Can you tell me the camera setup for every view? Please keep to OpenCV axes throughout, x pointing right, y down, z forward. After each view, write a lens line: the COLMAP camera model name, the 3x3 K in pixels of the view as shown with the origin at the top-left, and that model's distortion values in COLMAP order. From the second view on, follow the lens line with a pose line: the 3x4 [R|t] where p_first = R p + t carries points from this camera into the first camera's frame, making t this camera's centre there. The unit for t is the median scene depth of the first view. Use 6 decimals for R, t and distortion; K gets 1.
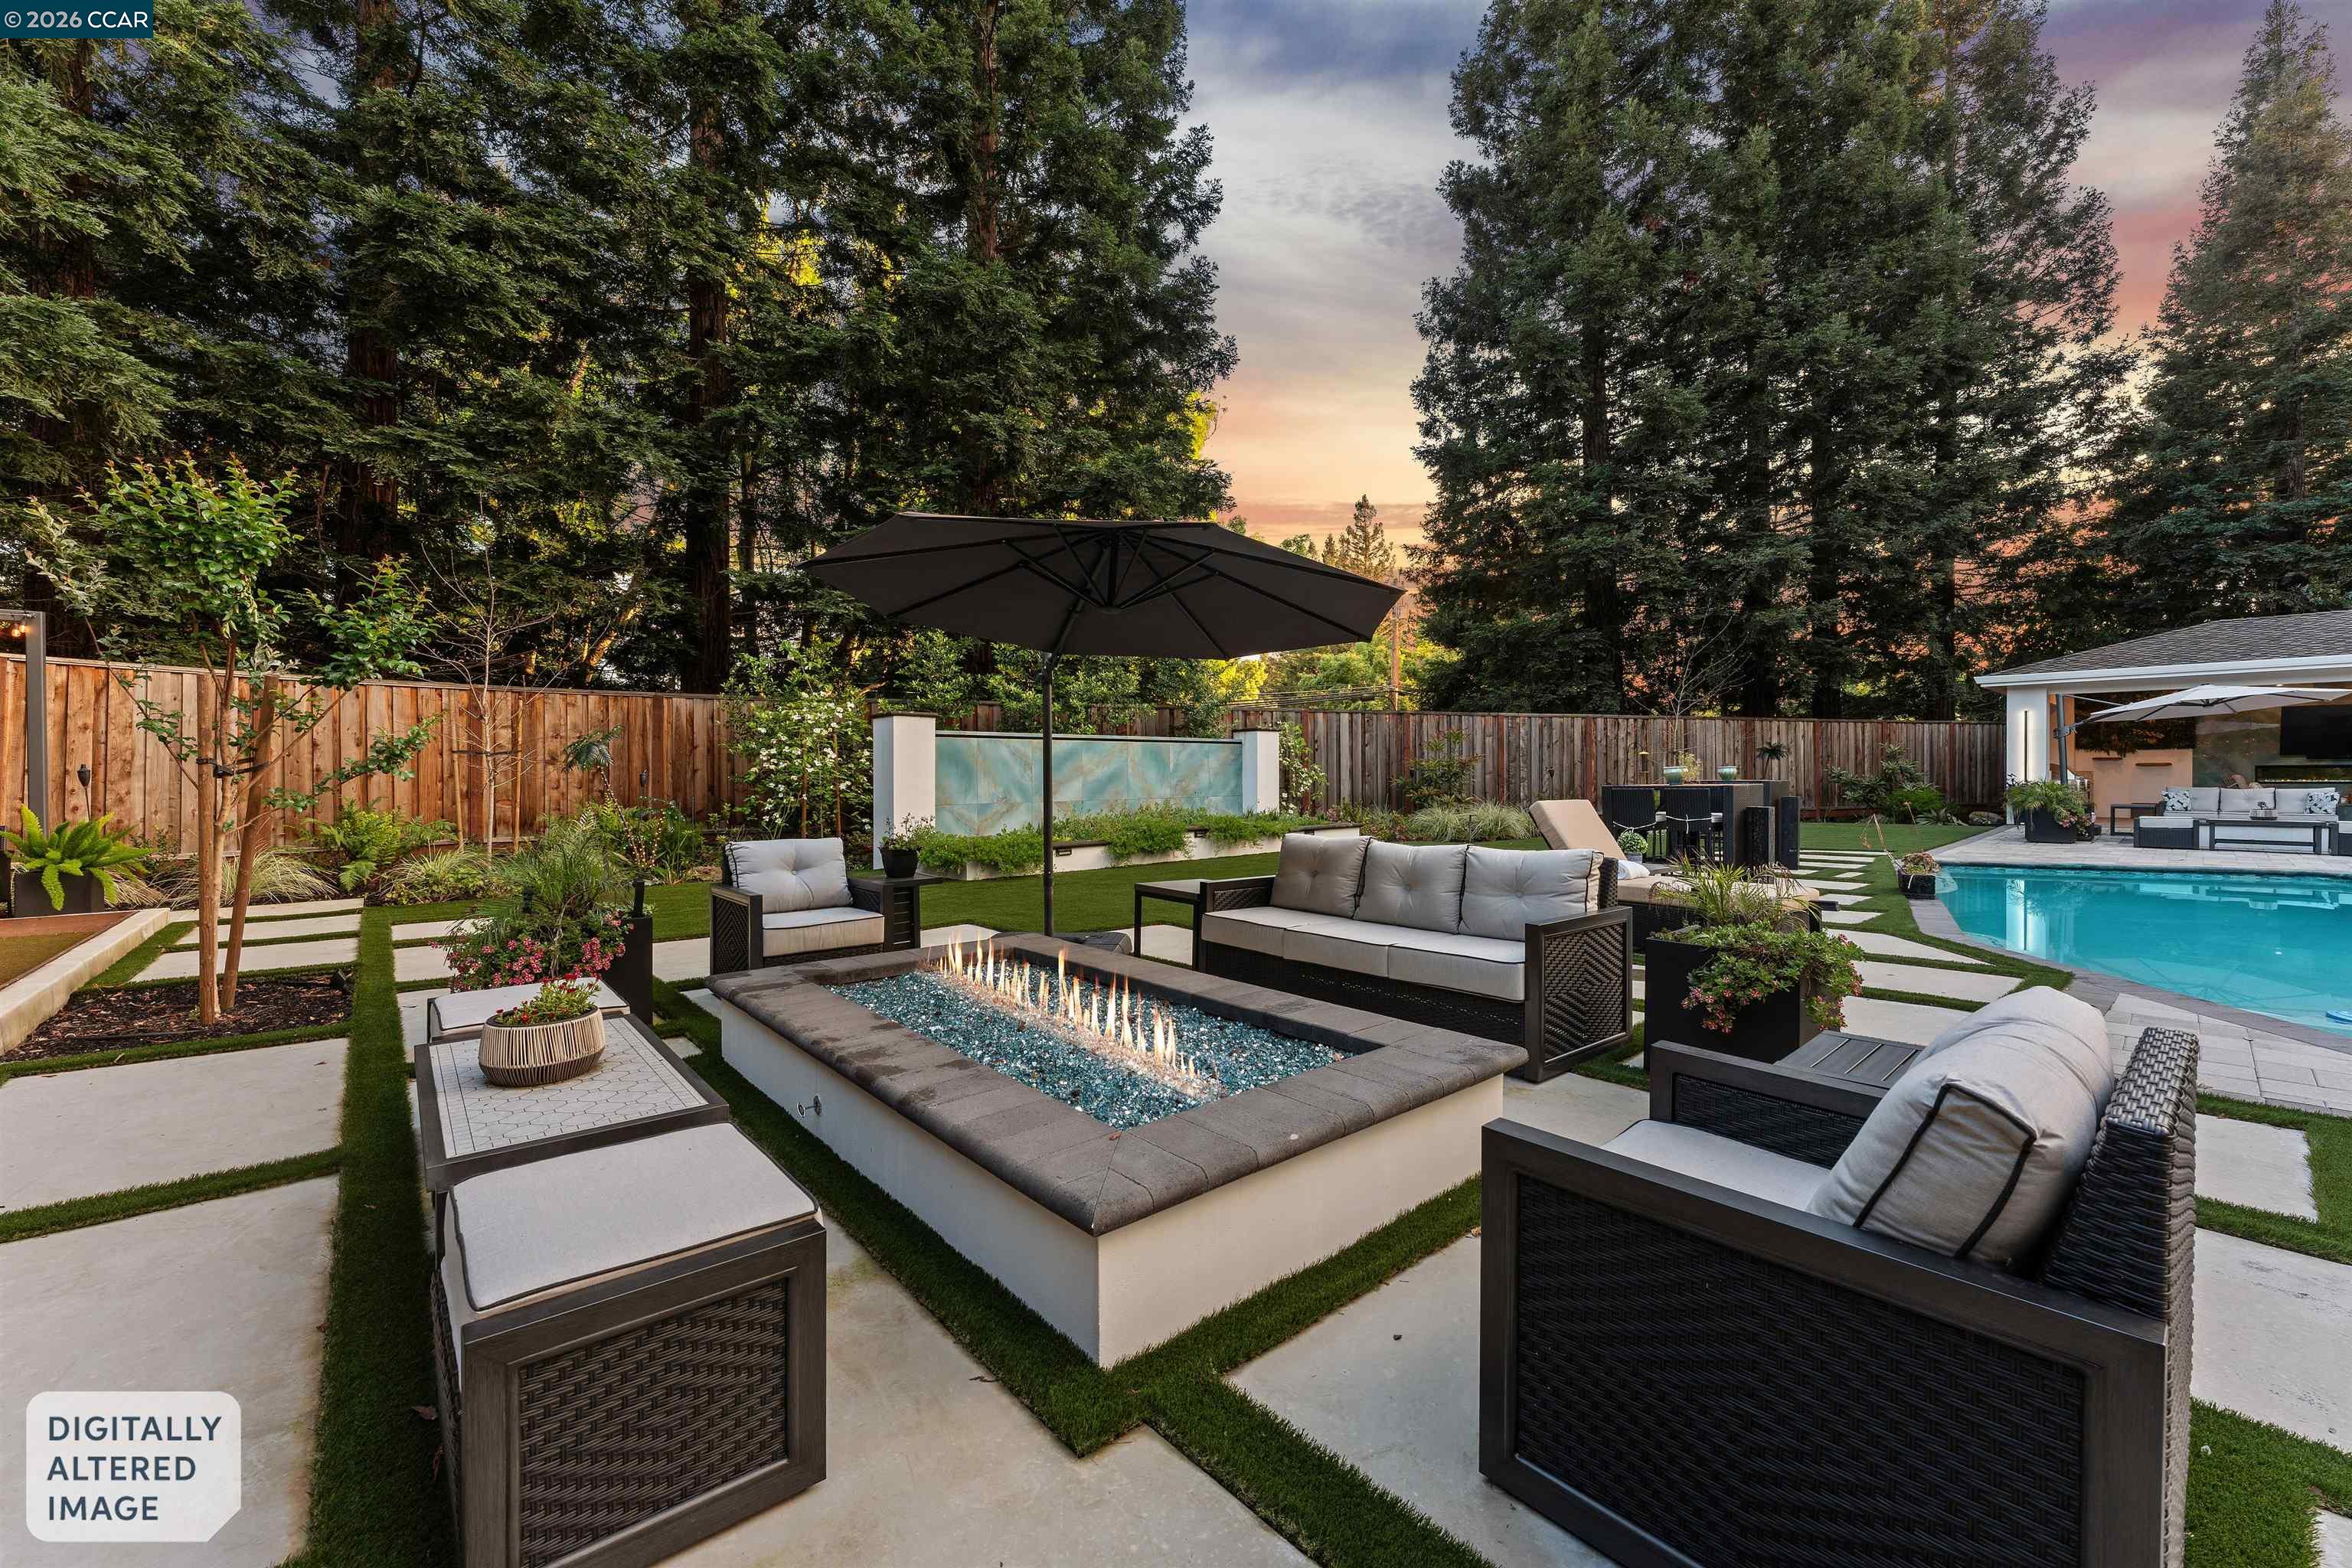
lens RADIAL K [[930.4, 0, 1172.7], [0, 930.4, 780.0], [0, 0, 1]] dist [-0.002827, 0.000450]
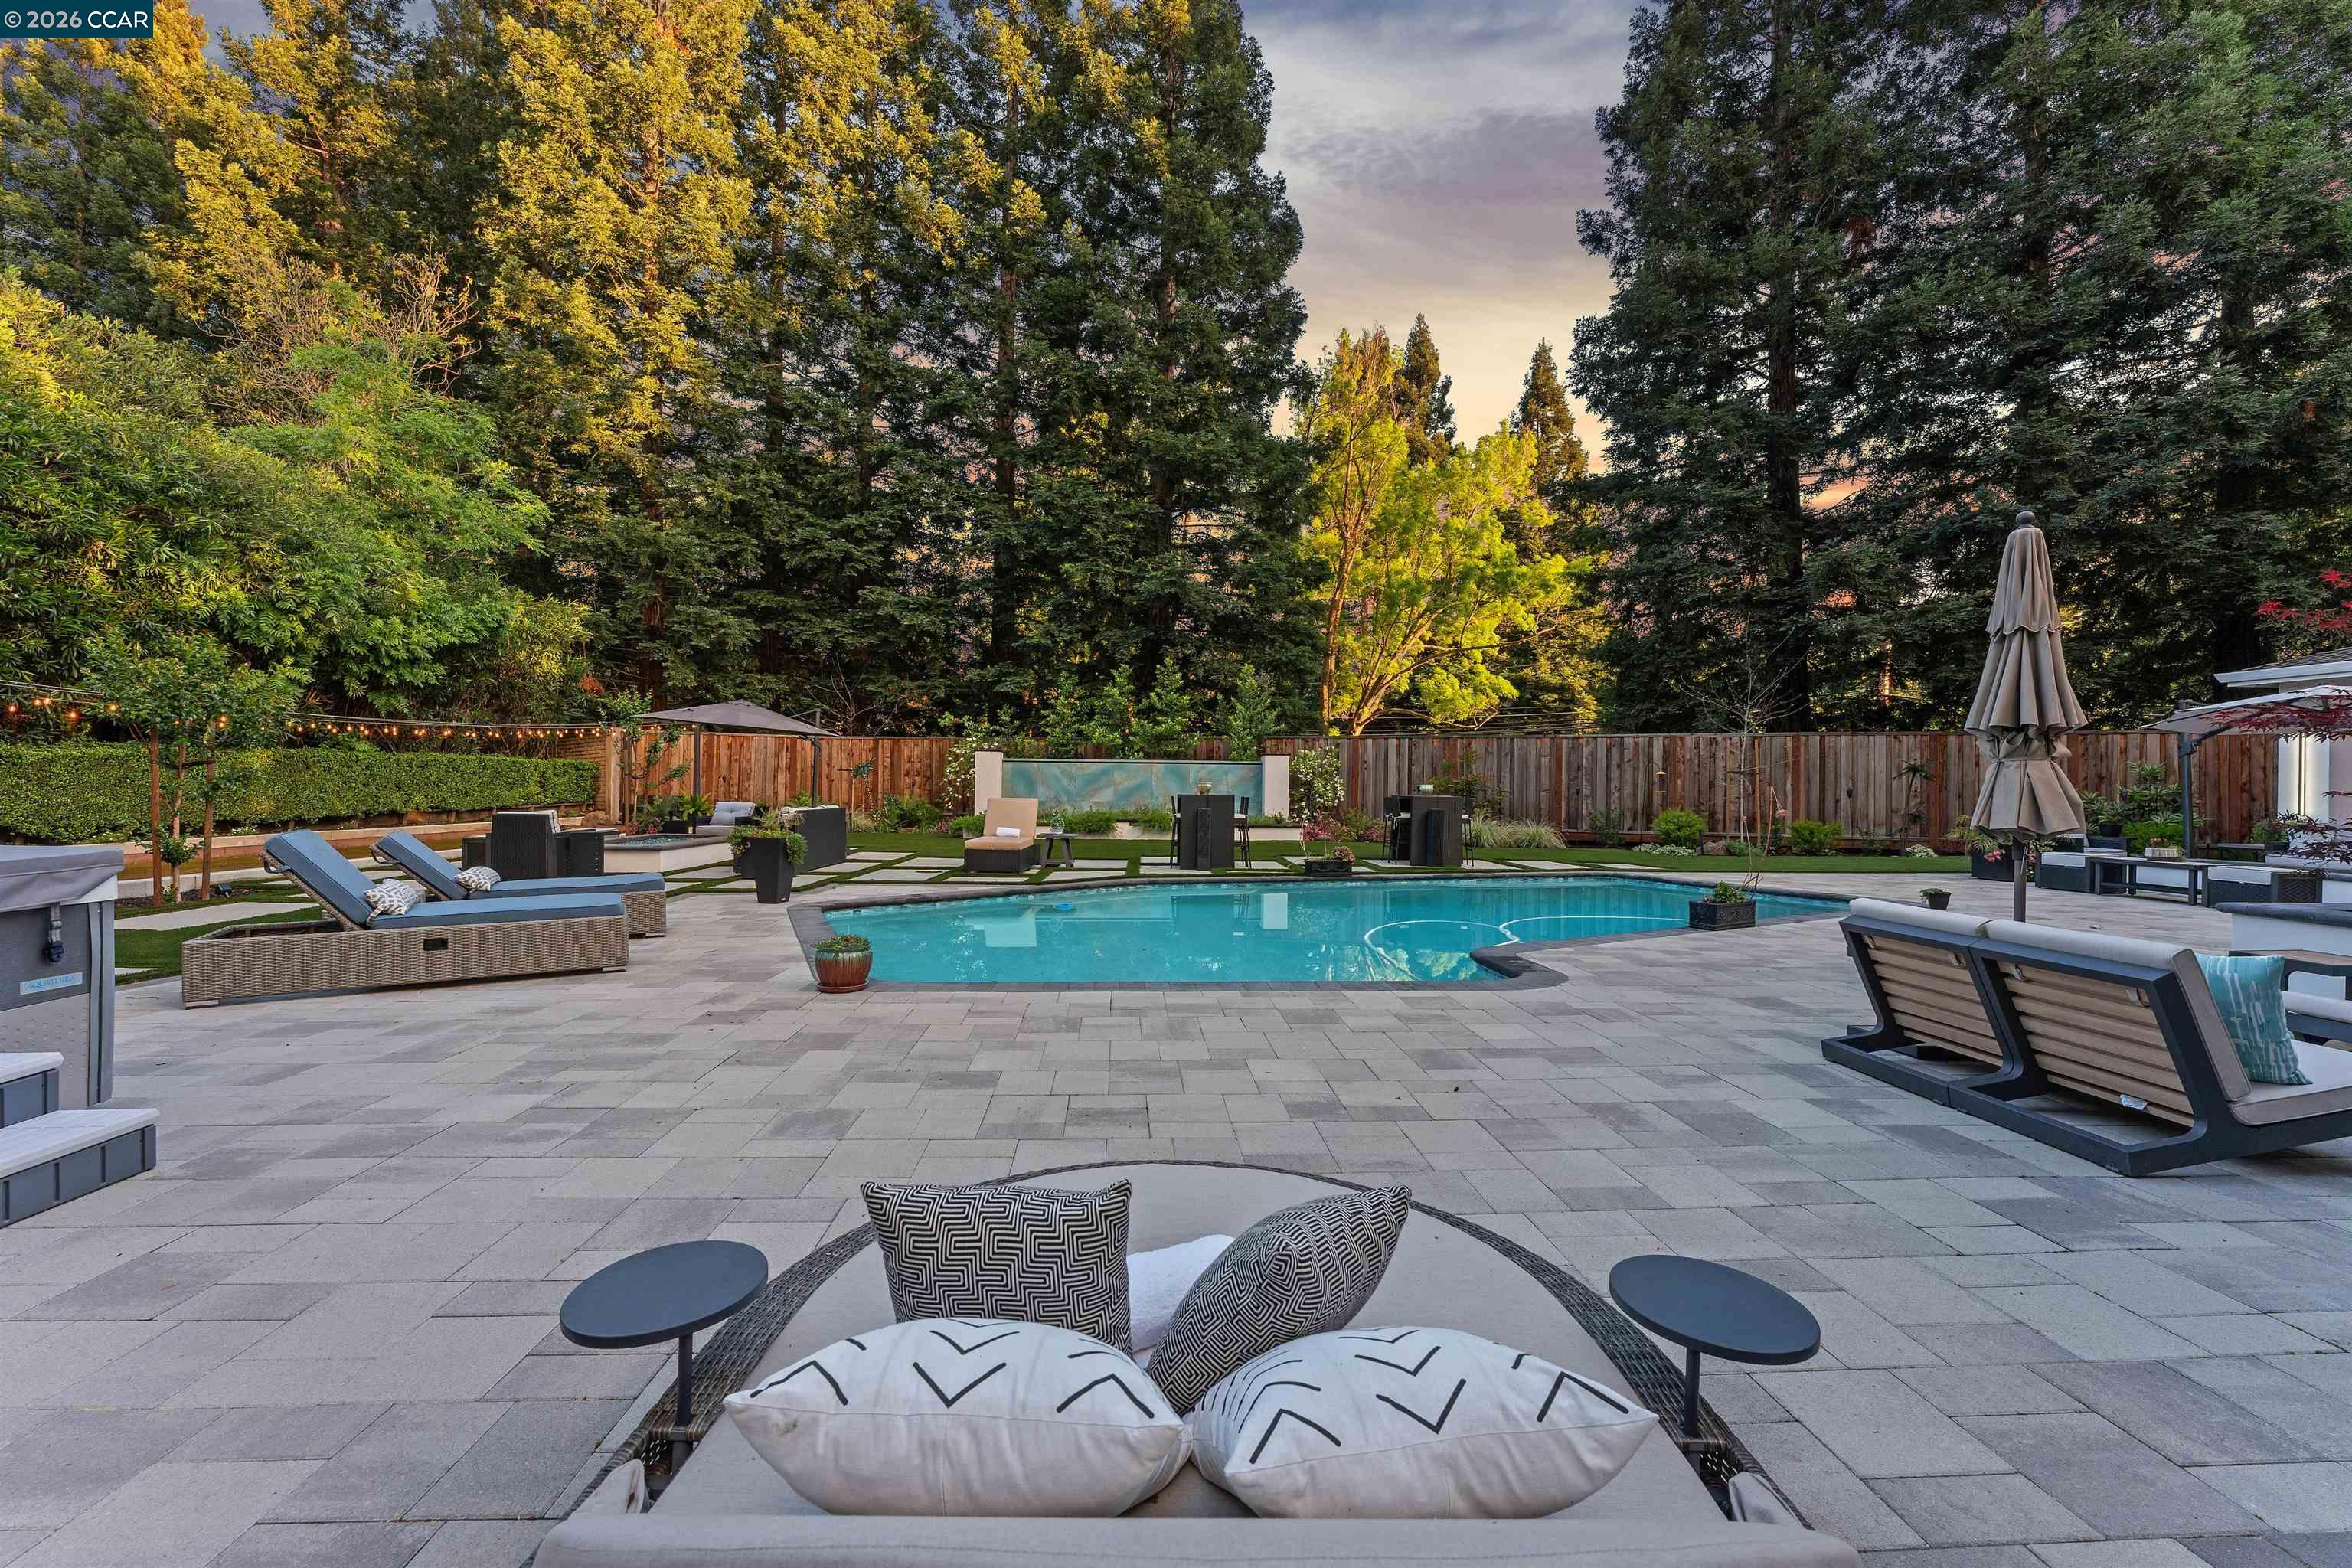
lens RADIAL K [[930.4, 0, 1169.8], [0, 930.4, 793.5], [0, 0, 1]] dist [-0.002827, 0.000450]
pose [[0.777732, 0.019825, -0.628283, 0.725960], [-0.019831, 0.999779, 0.006999, -0.002879], [0.628283, 0.007017, 0.777953, -0.127057]]
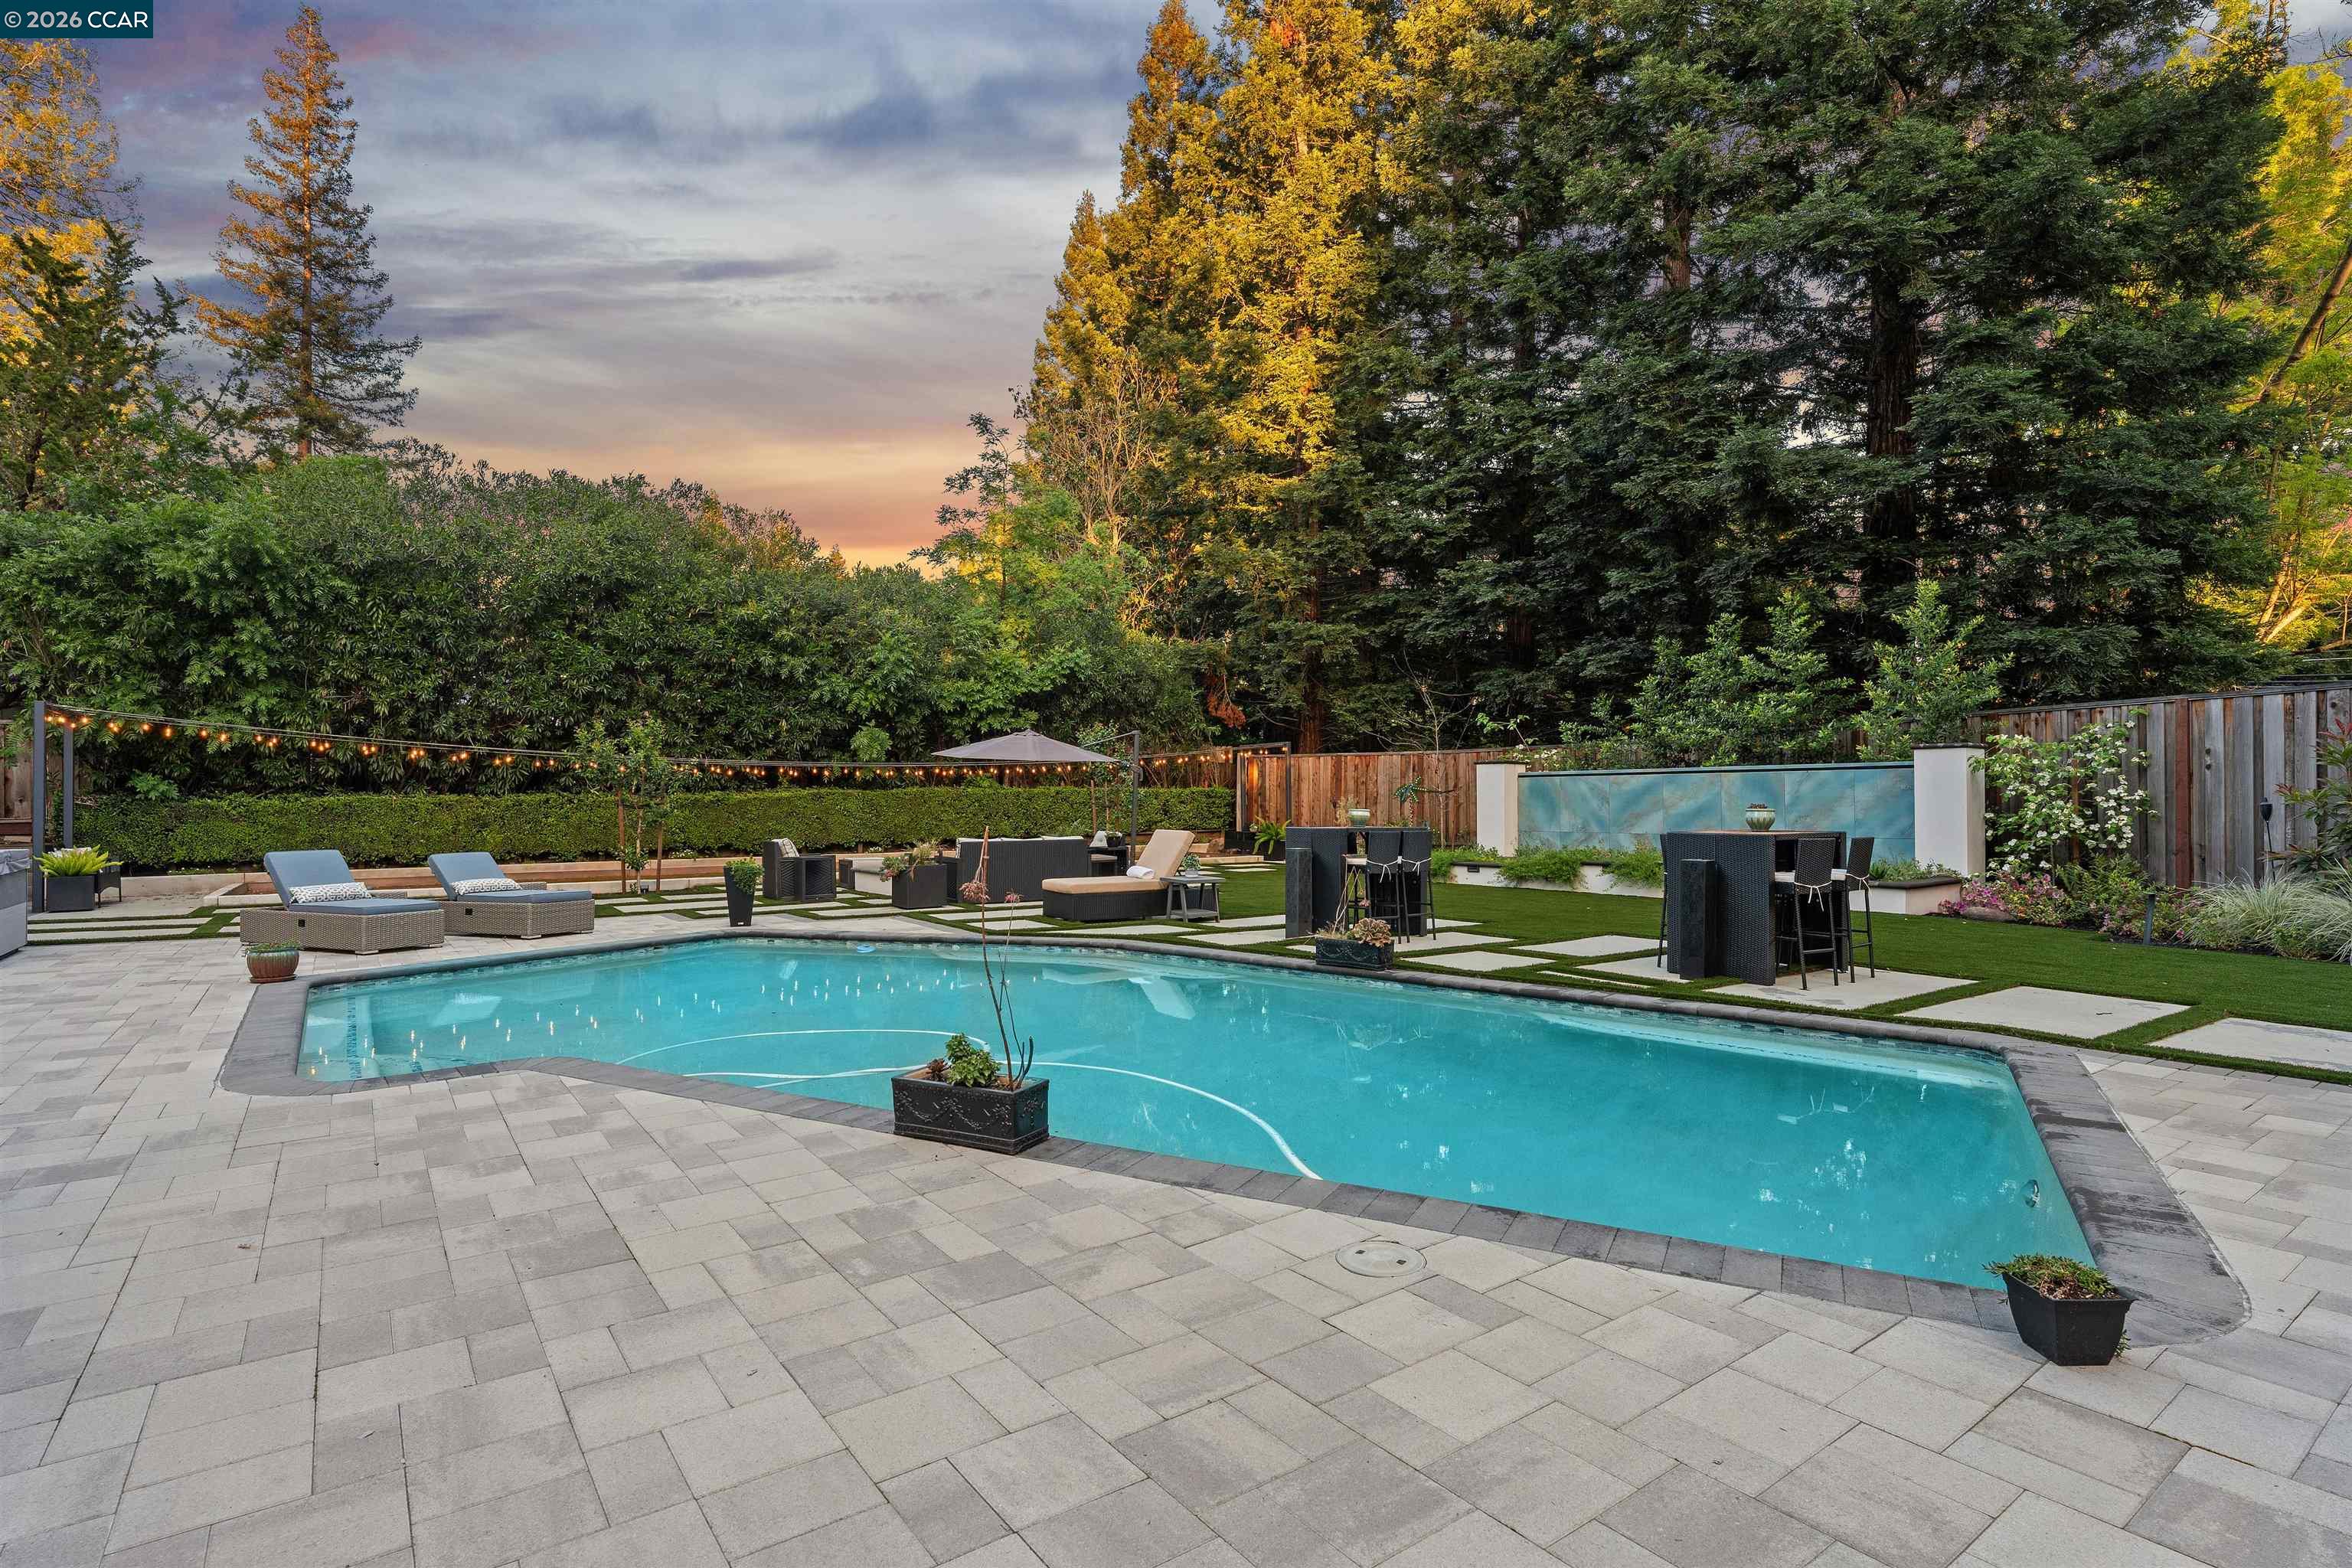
lens RADIAL K [[1167.5, 0, 1169.2], [0, 1167.5, 780.5], [0, 0, 1]] dist [-0.002061, 0.000888]
pose [[-0.107659, -0.010761, -0.994130, 0.907709], [-0.002149, 0.999942, -0.010592, -0.015653], [0.994186, 0.000996, -0.107676, 0.453095]]
